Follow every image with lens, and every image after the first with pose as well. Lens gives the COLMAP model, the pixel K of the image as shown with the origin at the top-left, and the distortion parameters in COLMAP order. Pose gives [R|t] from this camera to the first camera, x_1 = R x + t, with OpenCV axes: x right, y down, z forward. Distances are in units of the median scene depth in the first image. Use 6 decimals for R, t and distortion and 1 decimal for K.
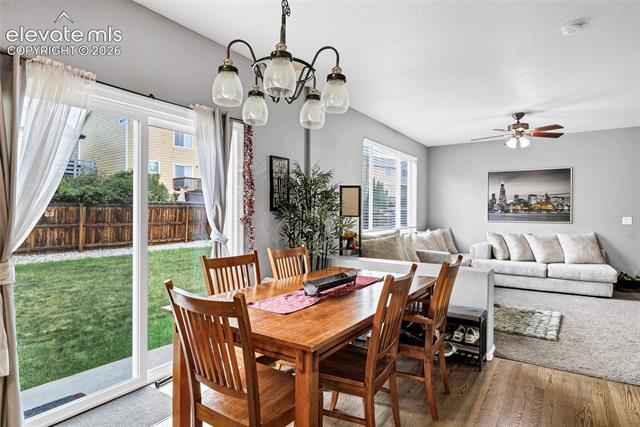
lens RADIAL K [[360.0, 0, 324.2], [0, 360.0, 216.4], [0, 0, 1]] dist [0.003563, 0.000957]
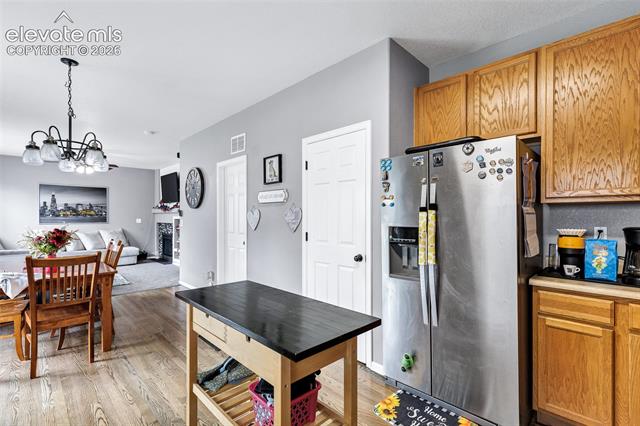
lens RADIAL K [[295.3, 0, 323.4], [0, 295.3, 214.1], [0, 0, 1]] dist [0.000673, -0.000412]
pose [[0.201433, 0.001305, 0.979501, -0.390722], [0.012076, 0.999920, -0.003816, -0.004350], [-0.979428, 0.012597, 0.201401, -0.179796]]
